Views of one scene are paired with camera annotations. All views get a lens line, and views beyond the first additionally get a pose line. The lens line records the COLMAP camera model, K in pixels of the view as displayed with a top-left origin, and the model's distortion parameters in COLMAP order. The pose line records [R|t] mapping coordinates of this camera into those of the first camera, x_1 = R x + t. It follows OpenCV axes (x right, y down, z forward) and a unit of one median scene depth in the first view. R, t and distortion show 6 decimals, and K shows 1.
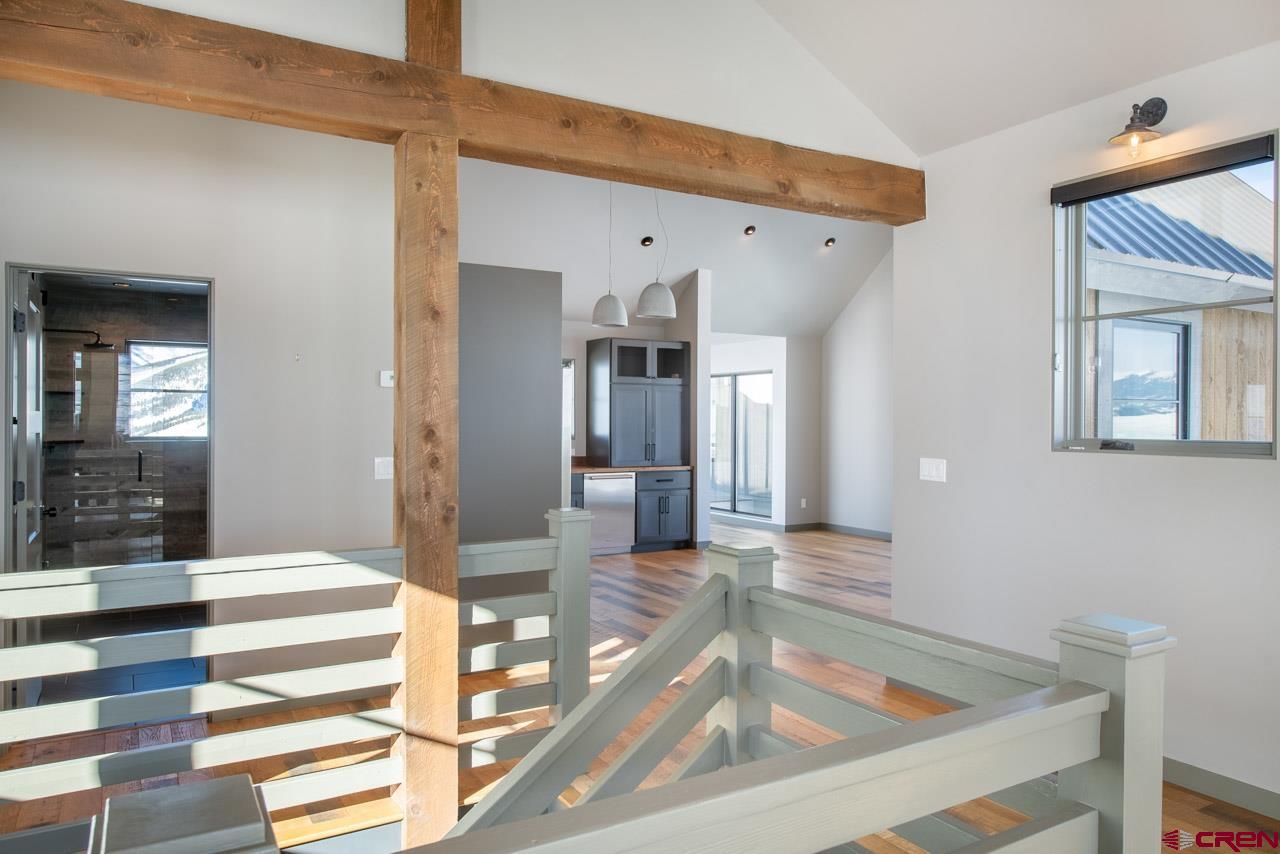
lens RADIAL K [[851.7, 0, 640.0], [0, 851.7, 426.1], [0, 0, 1]] dist [0.005908, 0.000219]
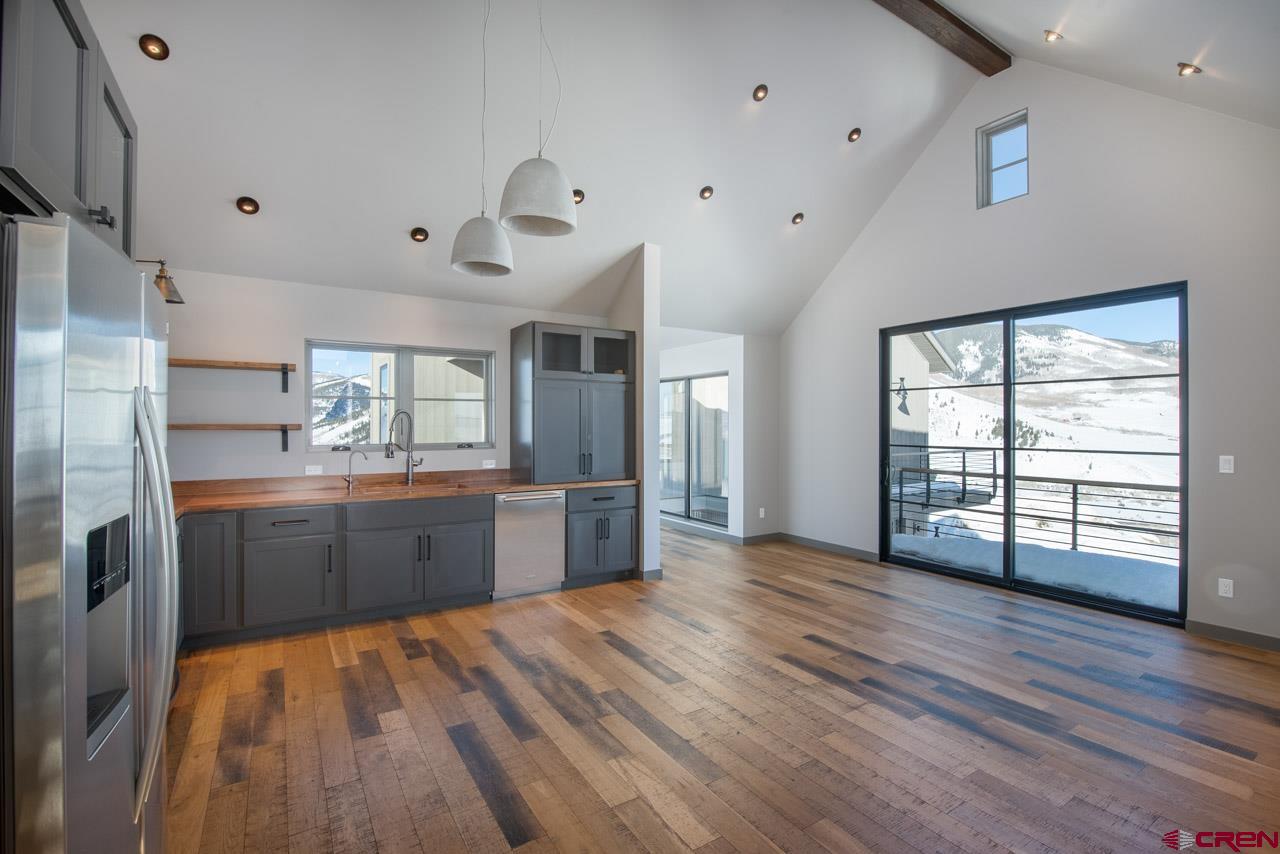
lens RADIAL K [[565.3, 0, 642.1], [0, 565.3, 425.9], [0, 0, 1]] dist [-0.016784, -0.000045]
pose [[0.999554, -0.002130, 0.029786, 0.049102], [0.002268, 0.999987, -0.004596, -0.003254], [-0.029775, 0.004661, 0.999546, 0.449387]]
